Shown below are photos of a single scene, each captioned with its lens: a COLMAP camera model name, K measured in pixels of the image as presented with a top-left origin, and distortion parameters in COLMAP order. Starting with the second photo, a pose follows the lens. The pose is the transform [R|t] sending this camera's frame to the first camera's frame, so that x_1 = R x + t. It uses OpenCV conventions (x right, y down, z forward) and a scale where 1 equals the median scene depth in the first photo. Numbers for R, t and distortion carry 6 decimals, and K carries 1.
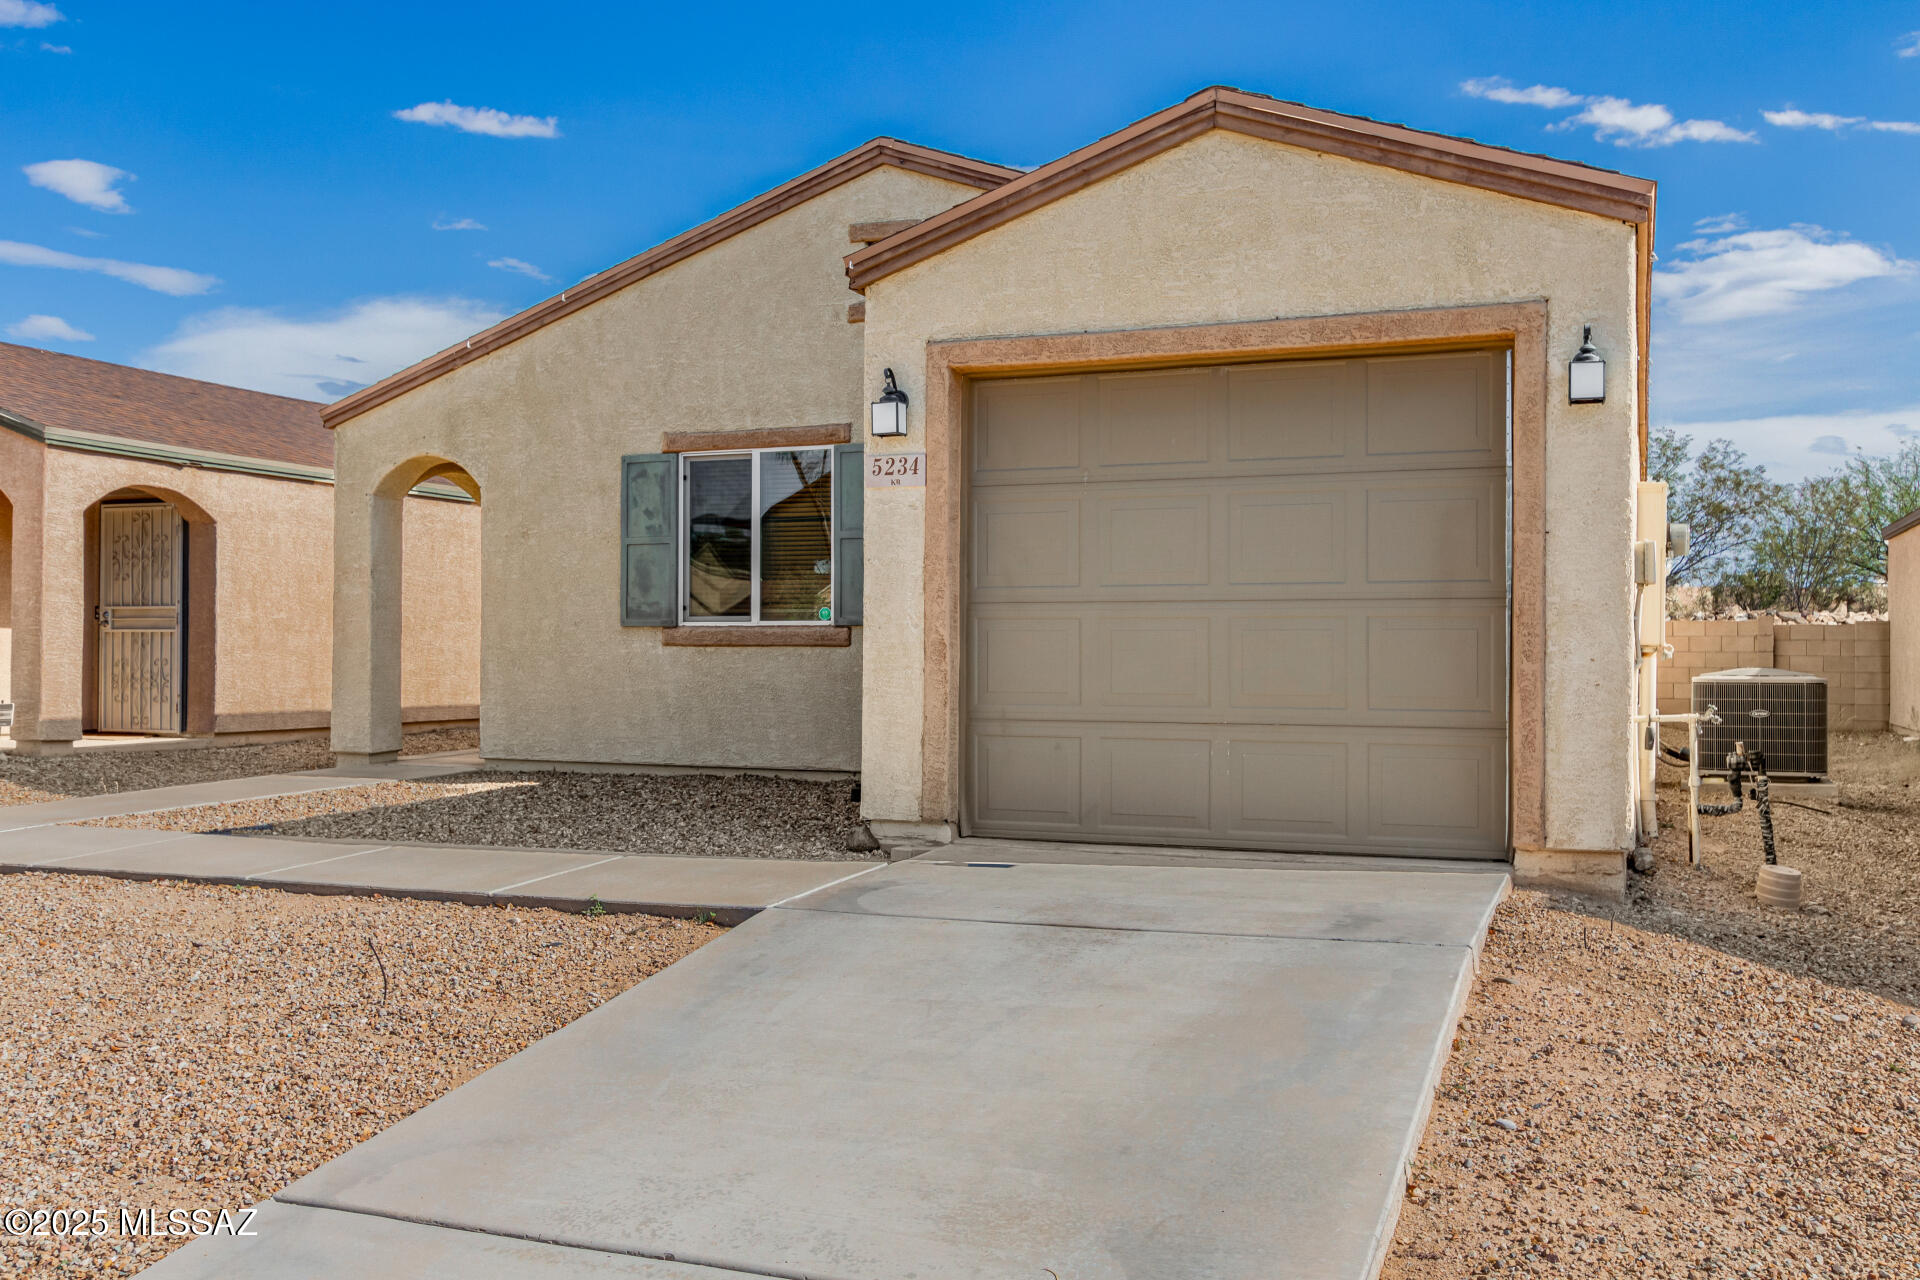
lens RADIAL K [[1711.2, 0, 971.9], [0, 1711.2, 633.7], [0, 0, 1]] dist [-0.004993, -0.000875]
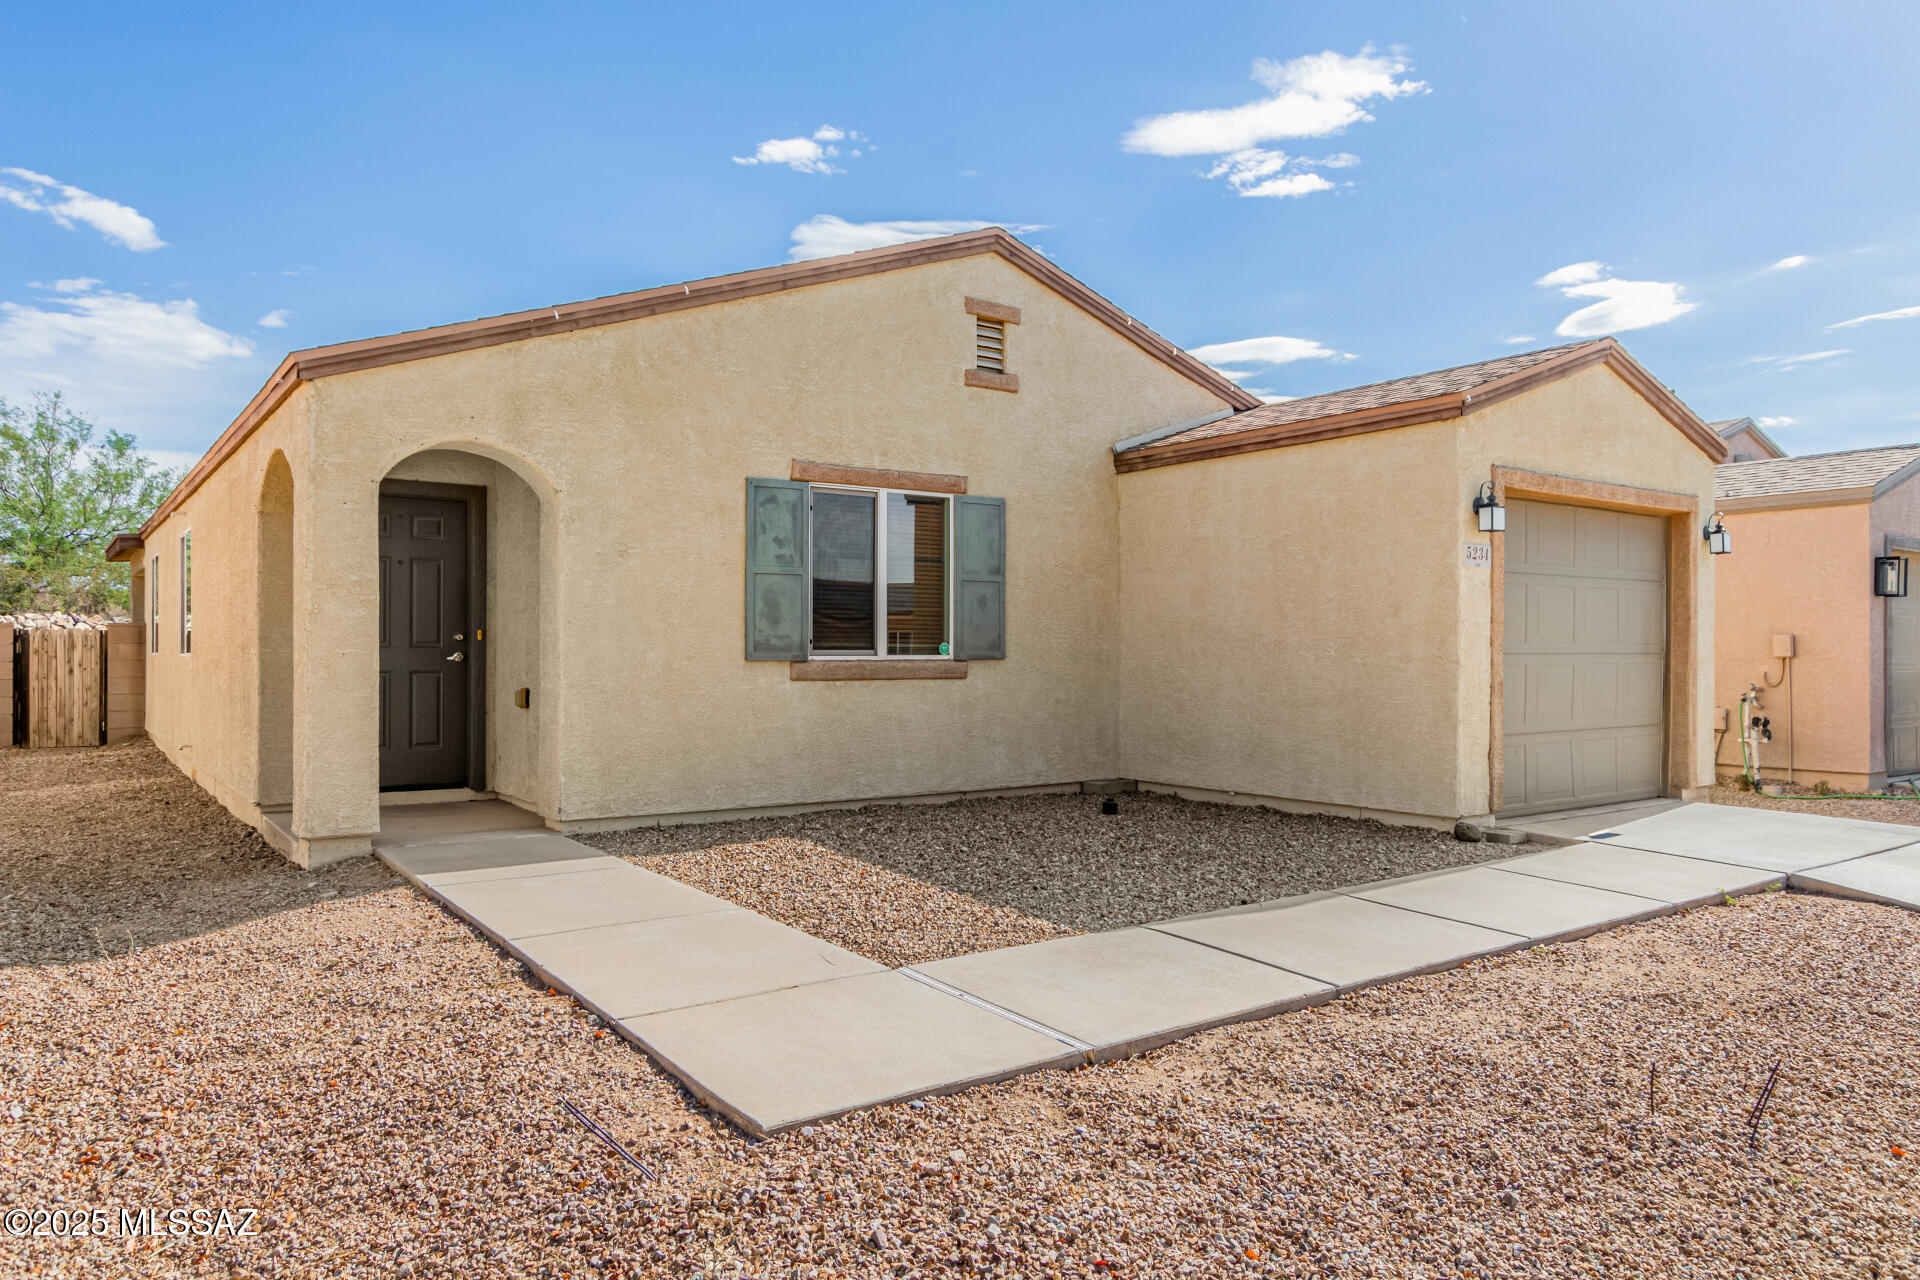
lens RADIAL K [[1296.3, 0, 966.2], [0, 1296.3, 638.2], [0, 0, 1]] dist [-0.005774, 0.001616]
pose [[0.532124, 0.004961, 0.846652, -0.765084], [-0.009425, 0.999956, 0.000065, -0.018290], [-0.846614, -0.008015, 0.532147, 0.543502]]
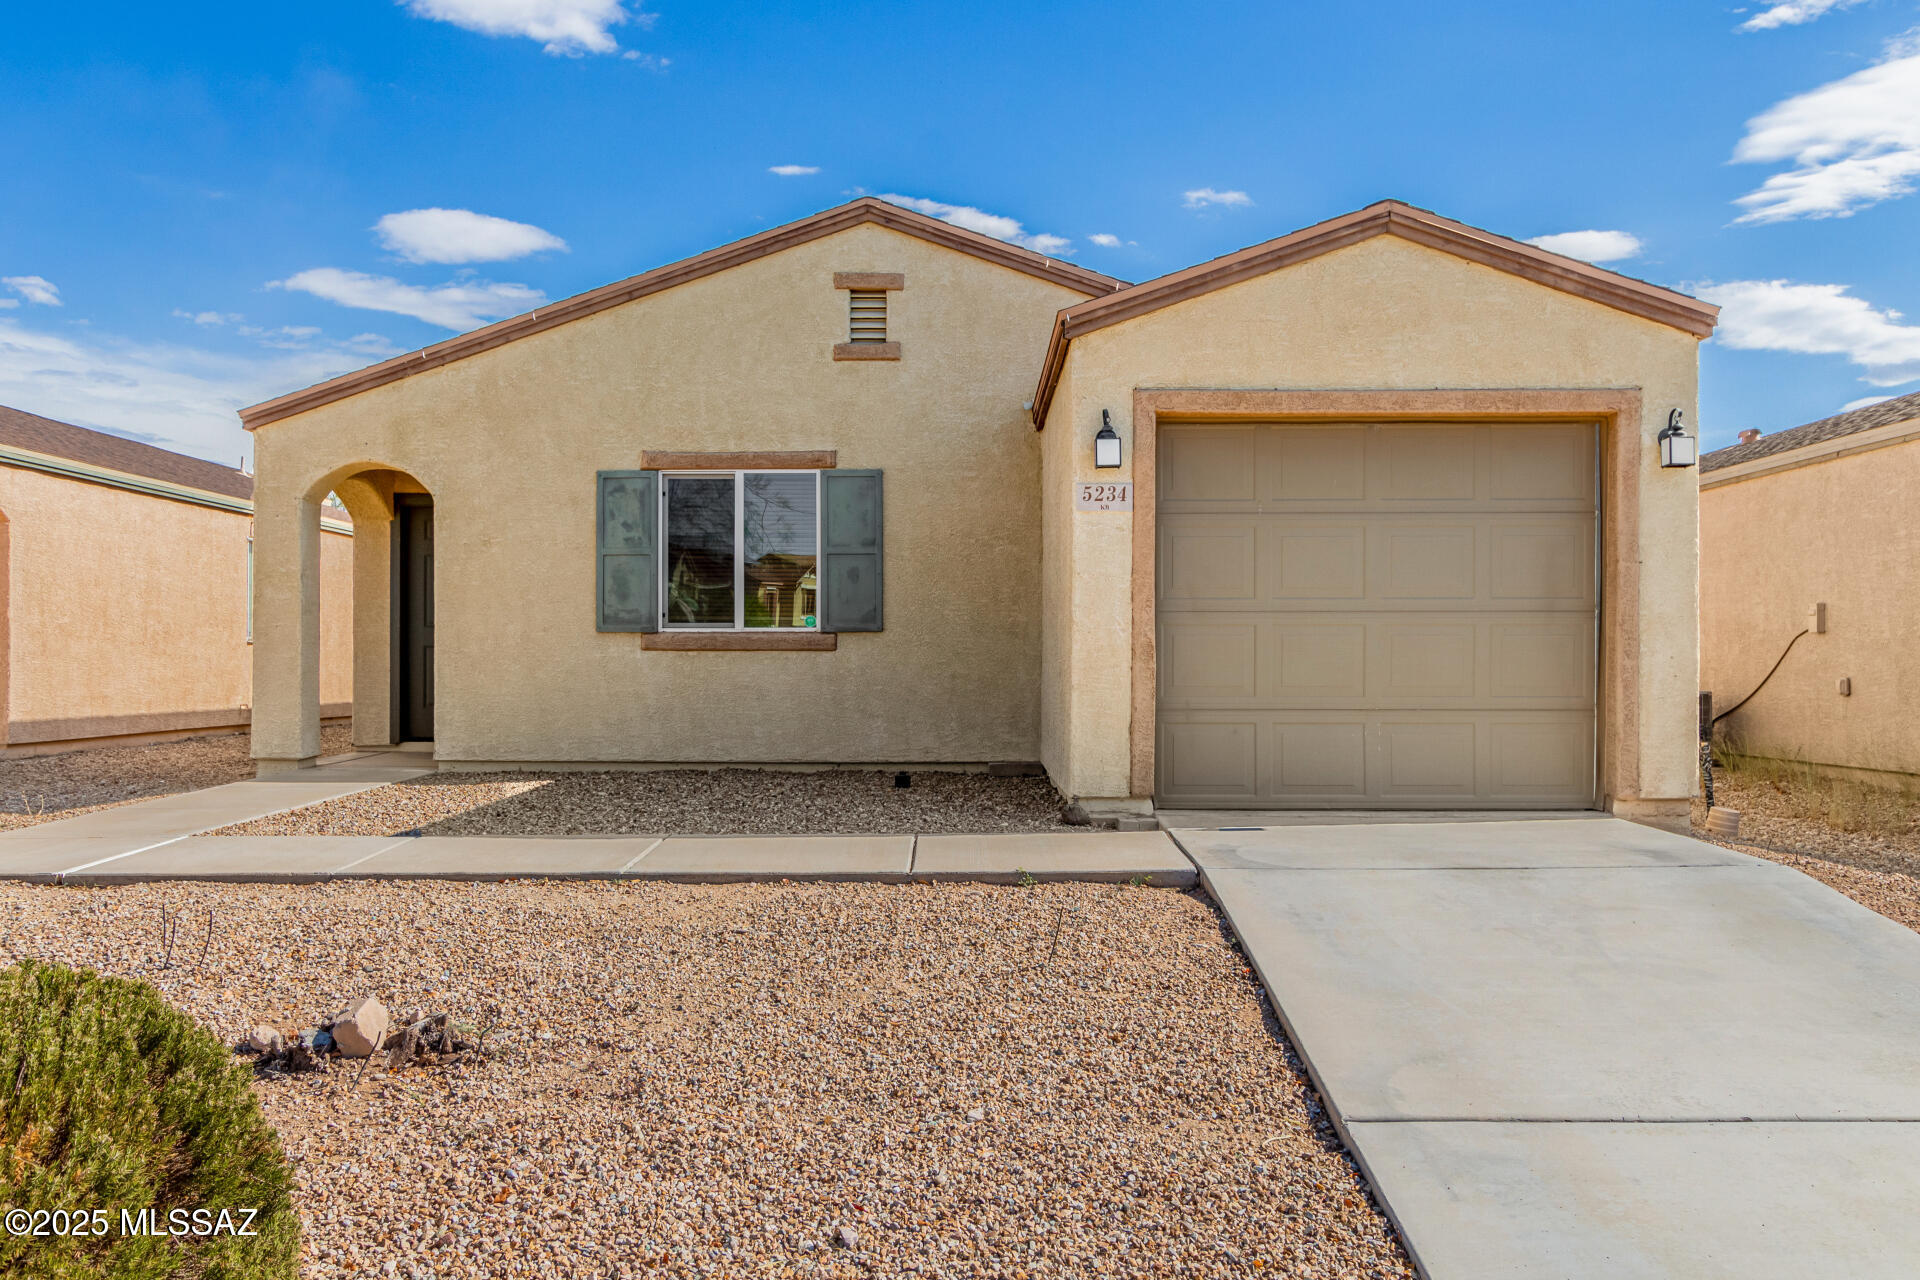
lens RADIAL K [[1513.1, 0, 947.8], [0, 1513.1, 654.0], [0, 0, 1]] dist [-0.000937, -0.002041]
pose [[0.935250, -0.000354, 0.353989, -0.345533], [-0.001643, 0.999984, 0.005341, 0.004134], [-0.353985, -0.005577, 0.935234, 0.049197]]
